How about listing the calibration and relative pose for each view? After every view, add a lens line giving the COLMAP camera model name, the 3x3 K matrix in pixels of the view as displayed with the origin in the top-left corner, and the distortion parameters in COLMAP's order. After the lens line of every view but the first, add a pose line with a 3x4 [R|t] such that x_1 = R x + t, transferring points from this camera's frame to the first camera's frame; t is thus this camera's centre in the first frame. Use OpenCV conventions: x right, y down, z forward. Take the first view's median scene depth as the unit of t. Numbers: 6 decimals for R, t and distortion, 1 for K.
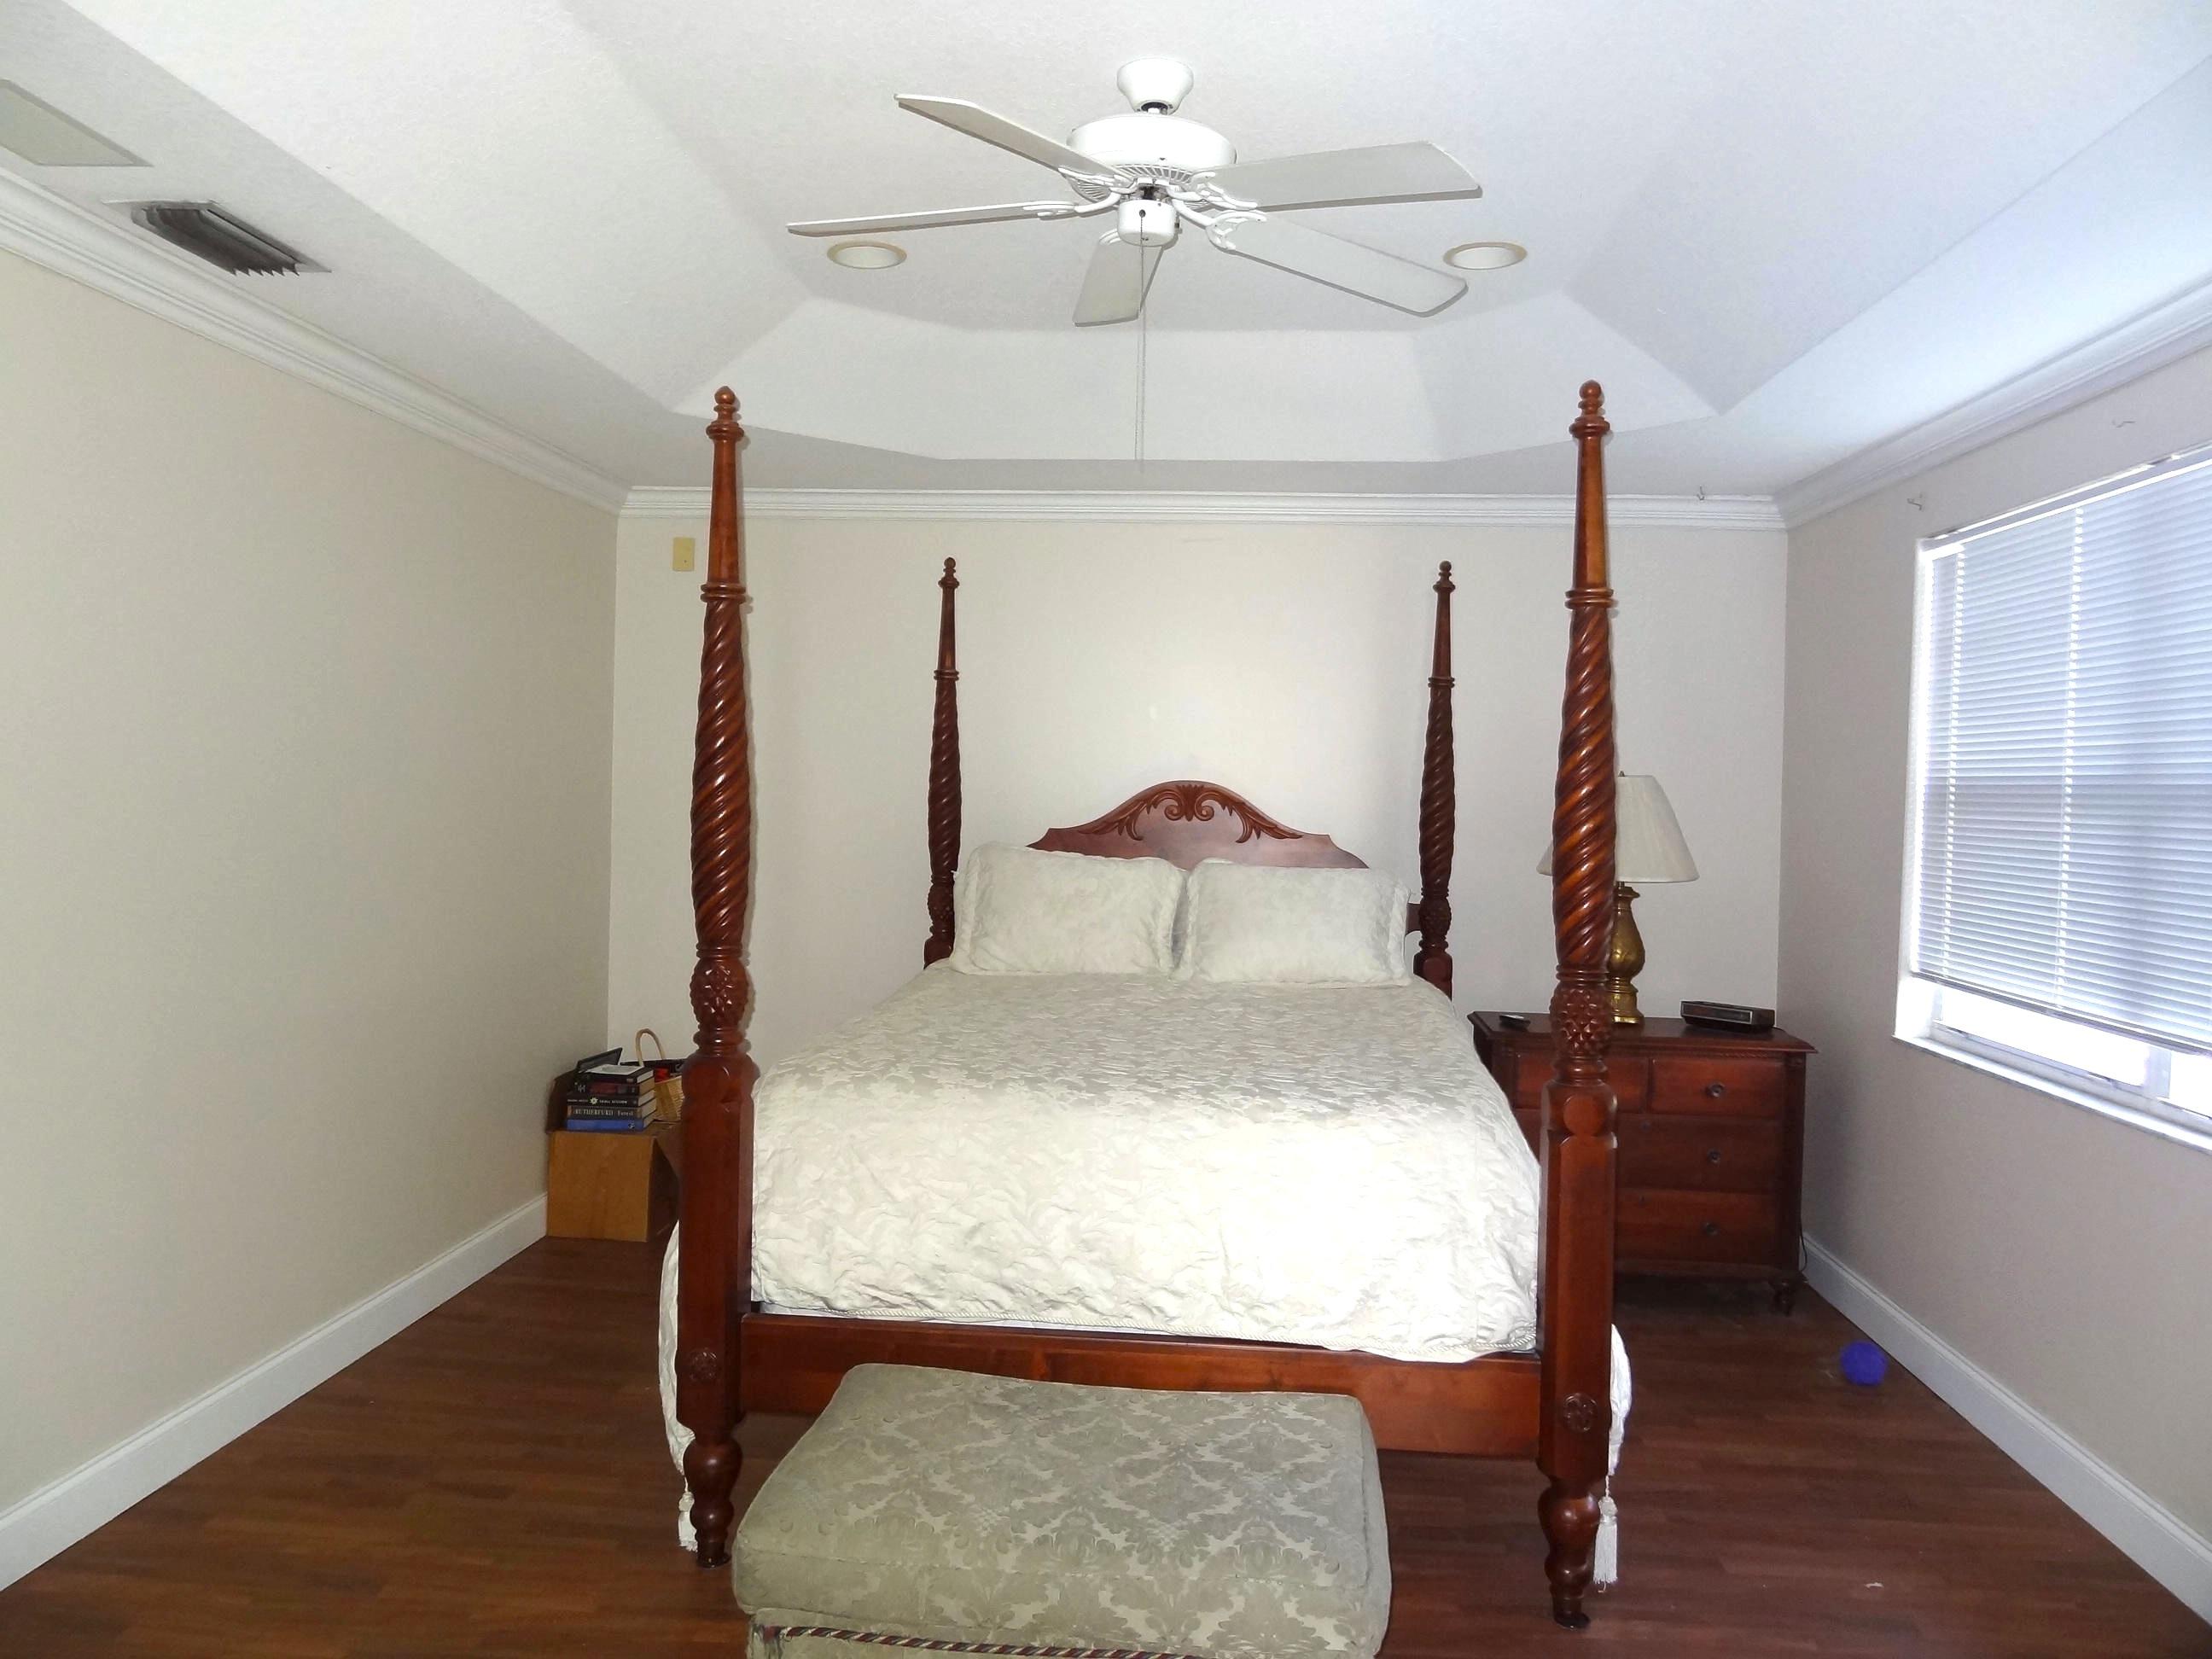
lens RADIAL K [[1544.0, 0, 1106.0], [0, 1544.0, 829.5], [0, 0, 1]] dist [-0.005179, 0.003384]
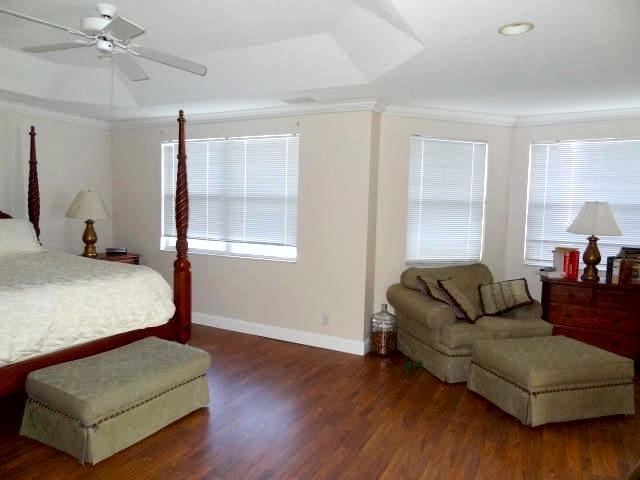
lens RADIAL K [[445.7, 0, 320.0], [0, 445.7, 240.0], [0, 0, 1]] dist [-0.008494, -0.001307]
pose [[0.385872, -0.086629, 0.918476, -0.748452], [0.010063, 0.995917, 0.089706, -0.013237], [-0.922497, -0.025373, 0.385169, 0.073387]]
